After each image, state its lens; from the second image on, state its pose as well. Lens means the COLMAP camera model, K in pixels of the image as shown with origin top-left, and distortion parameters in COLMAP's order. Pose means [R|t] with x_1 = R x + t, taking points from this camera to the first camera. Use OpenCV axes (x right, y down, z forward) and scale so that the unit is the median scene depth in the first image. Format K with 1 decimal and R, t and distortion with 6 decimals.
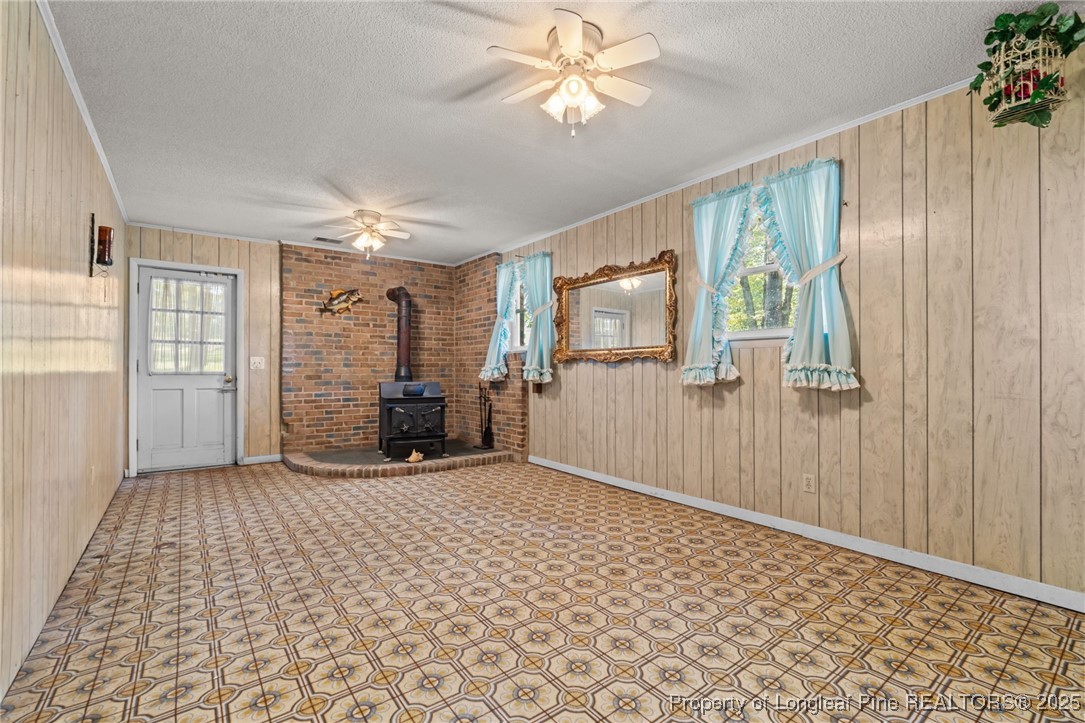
lens RADIAL K [[477.5, 0, 543.2], [0, 477.5, 362.8], [0, 0, 1]] dist [-0.008041, 0.000888]
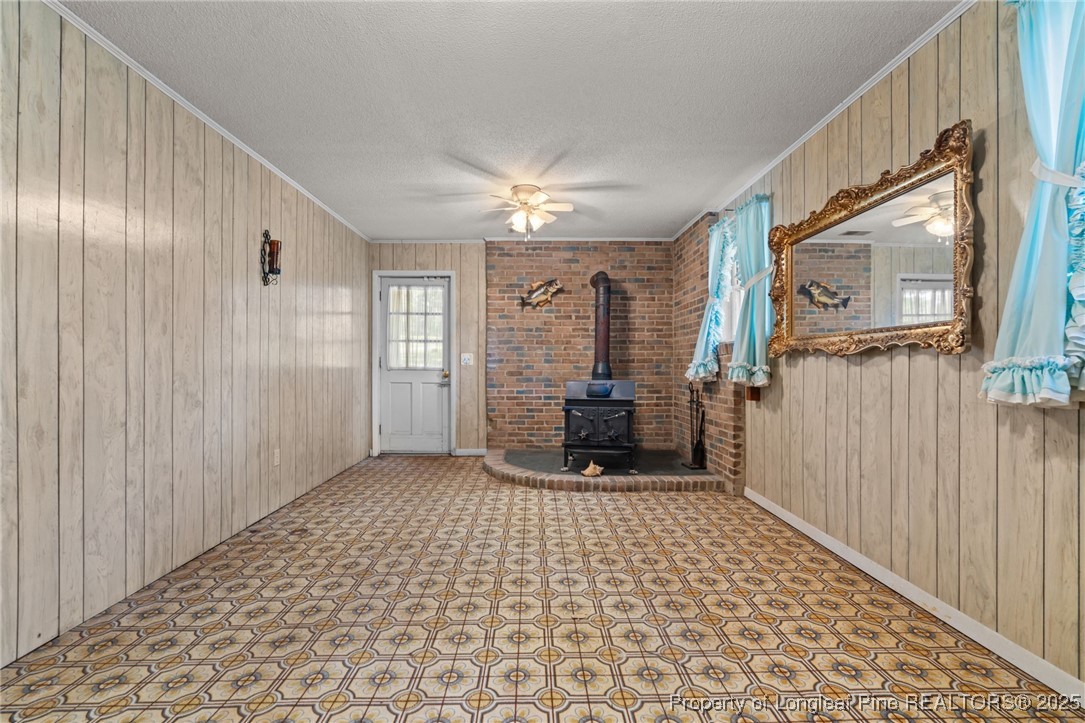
lens RADIAL K [[477.5, 0, 540.1], [0, 477.5, 362.9], [0, 0, 1]] dist [-0.008041, 0.000888]
pose [[0.806919, 0.000017, -0.590662, 0.186310], [0.005824, 0.999951, 0.007985, 0.001295], [0.590634, -0.009883, 0.806879, 0.321154]]
